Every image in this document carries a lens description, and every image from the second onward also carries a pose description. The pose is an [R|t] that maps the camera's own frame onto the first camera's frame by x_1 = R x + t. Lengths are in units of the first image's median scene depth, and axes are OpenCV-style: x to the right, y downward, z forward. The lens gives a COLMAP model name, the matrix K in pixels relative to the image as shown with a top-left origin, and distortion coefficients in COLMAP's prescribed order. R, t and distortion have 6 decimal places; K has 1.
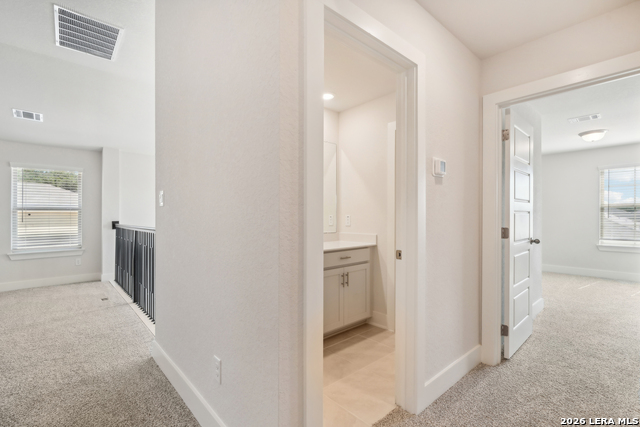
lens RADIAL K [[278.3, 0, 318.4], [0, 278.3, 215.3], [0, 0, 1]] dist [0.028806, 0.000149]
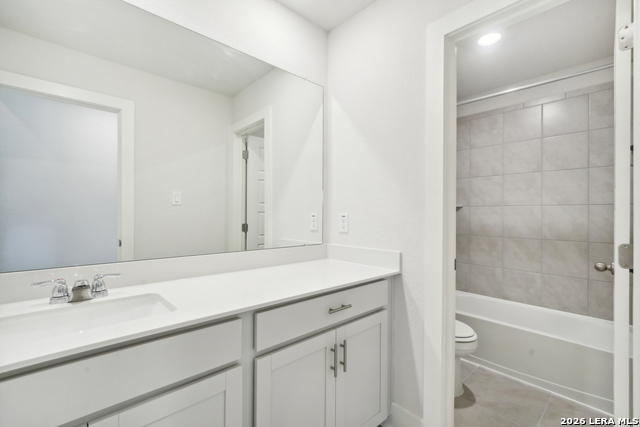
lens RADIAL K [[278.3, 0, 321.7], [0, 278.3, 214.3], [0, 0, 1]] dist [0.028806, 0.000149]
pose [[0.998782, 0.006623, 0.048894, 0.041051], [-0.006813, 0.999970, 0.003724, -0.000448], [-0.048868, -0.004053, 0.998797, 0.506706]]
